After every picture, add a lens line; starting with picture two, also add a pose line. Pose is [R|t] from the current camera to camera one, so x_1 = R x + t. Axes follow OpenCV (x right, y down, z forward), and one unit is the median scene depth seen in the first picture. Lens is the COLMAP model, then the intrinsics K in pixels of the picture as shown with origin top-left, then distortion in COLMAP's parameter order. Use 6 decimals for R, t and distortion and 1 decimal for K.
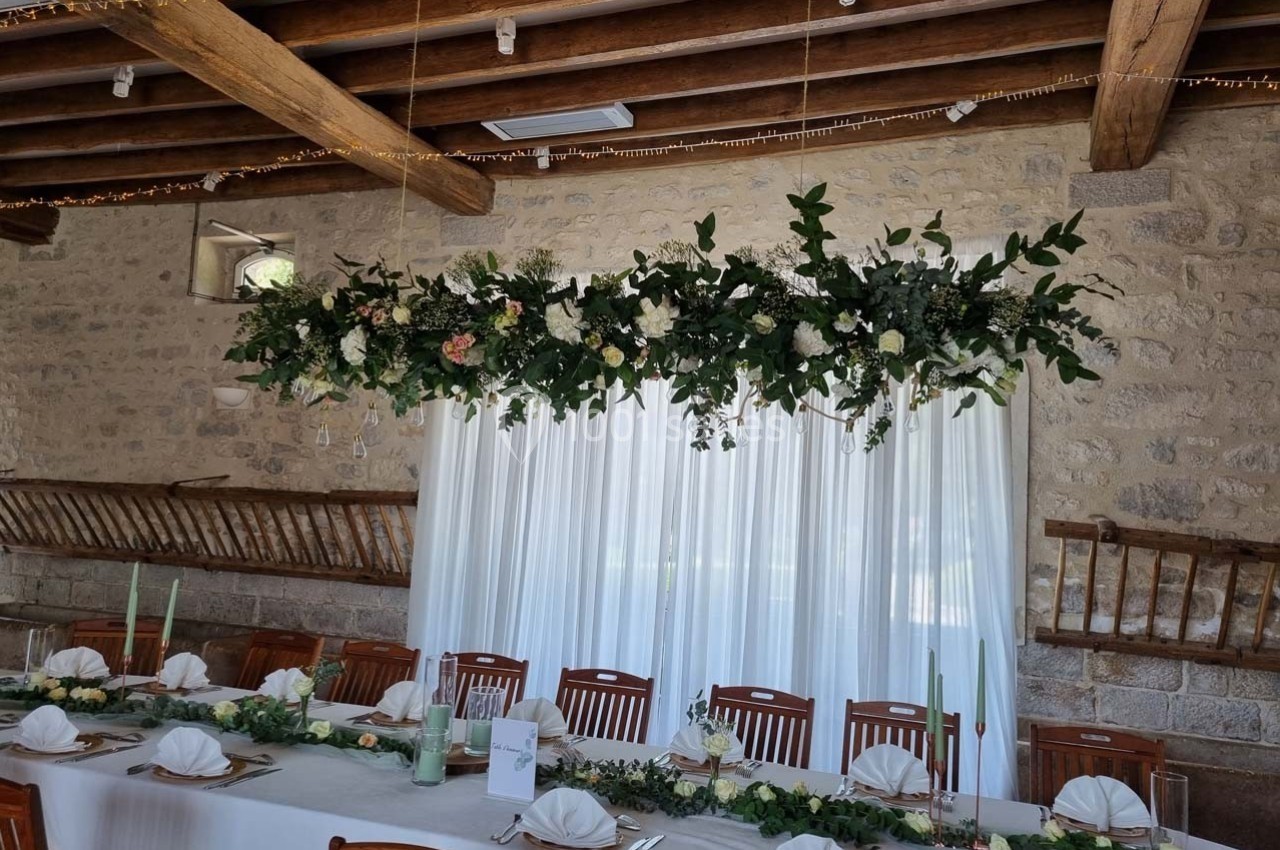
lens RADIAL K [[972.5, 0, 640.0], [0, 972.5, 425.0], [0, 0, 1]] dist [0.031140, -0.002868]
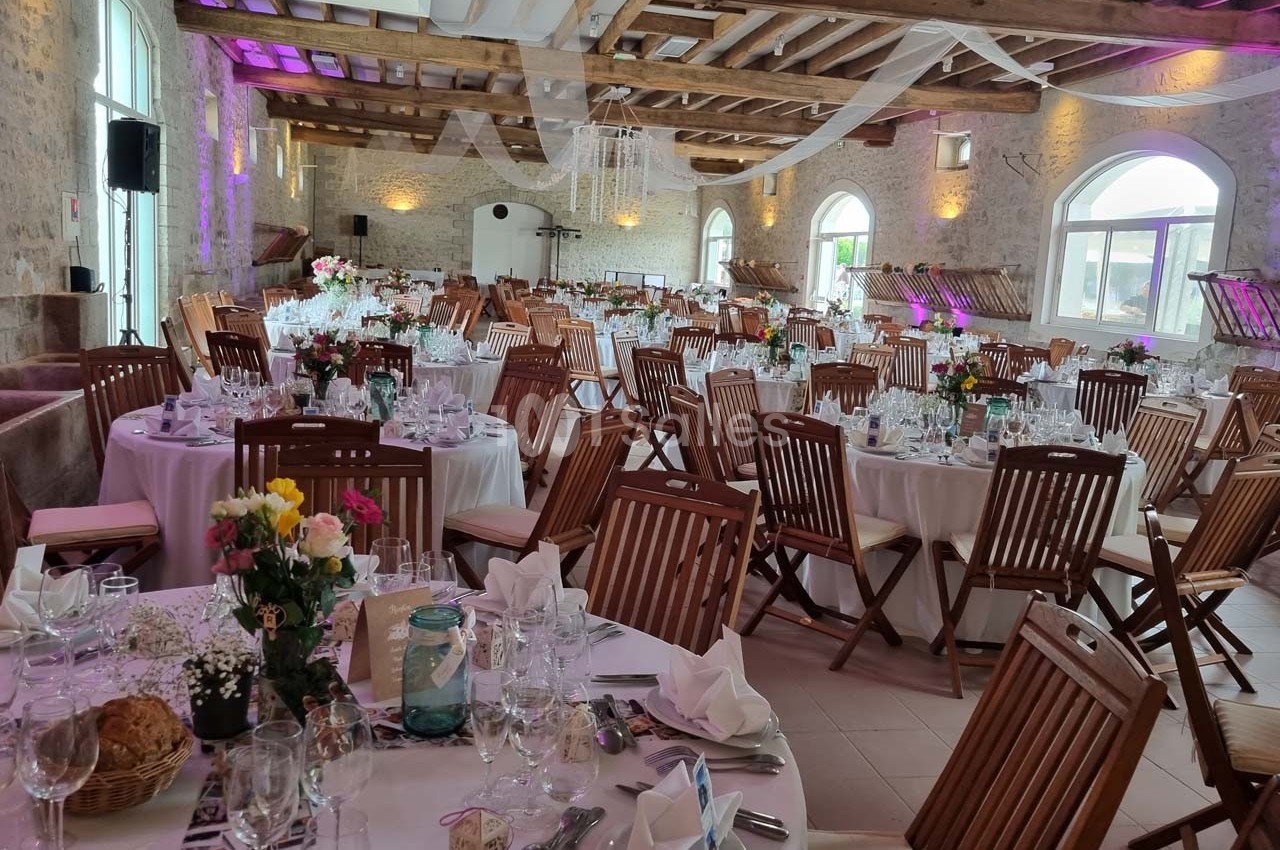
lens RADIAL K [[1083.4, 0, 640.0], [0, 1083.4, 425.0], [0, 0, 1]] dist [0.035157, 0.000316]
pose [[0.527827, 0.095584, -0.843956, 1.070340], [0.065262, 0.986146, 0.152504, -0.000501], [0.846841, -0.135575, 0.514277, -0.643711]]
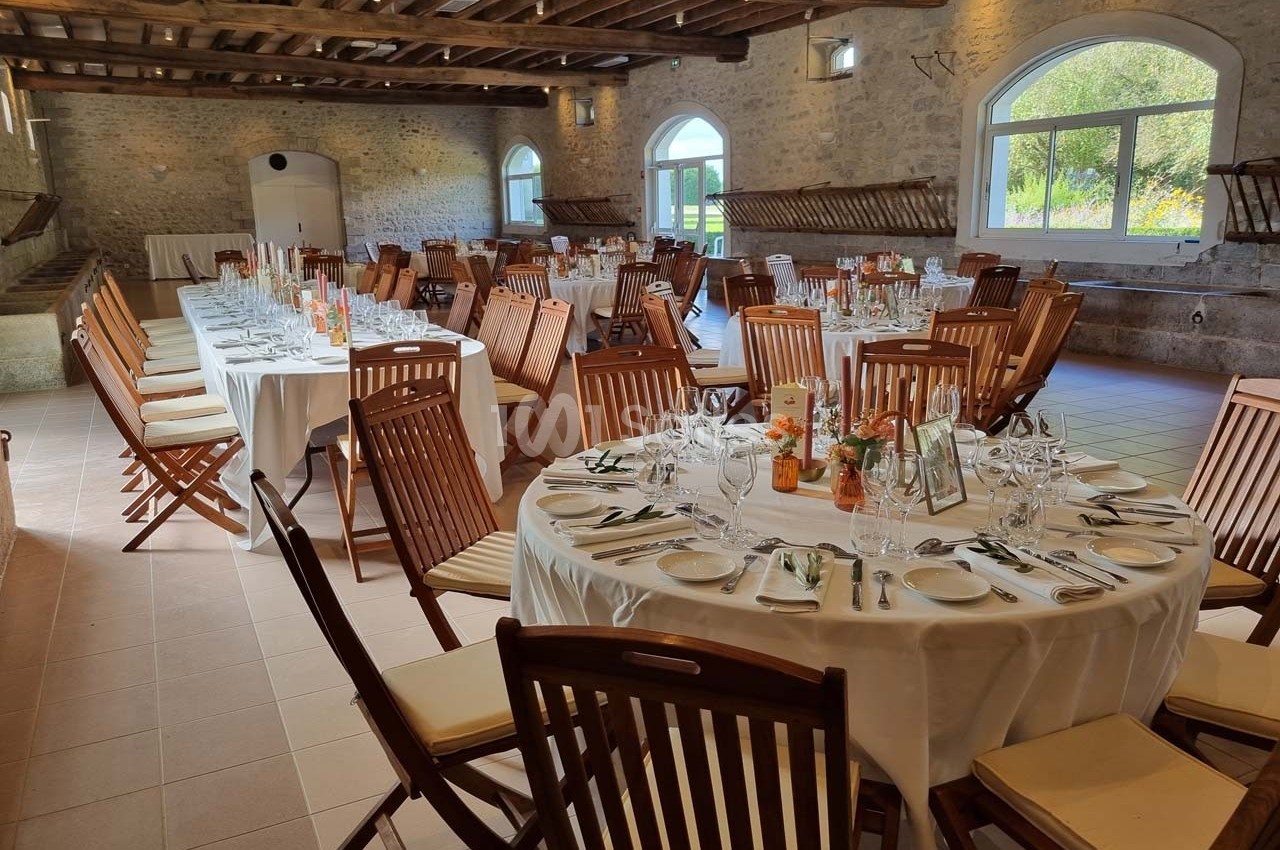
lens RADIAL K [[949.5, 0, 640.0], [0, 949.5, 425.0], [0, 0, 1]] dist [0.059195, -0.049969]
pose [[0.731994, 0.080731, -0.676511, 0.548931], [0.133474, 0.956722, 0.258590, -0.022195], [0.668109, -0.279583, 0.689539, -0.587354]]
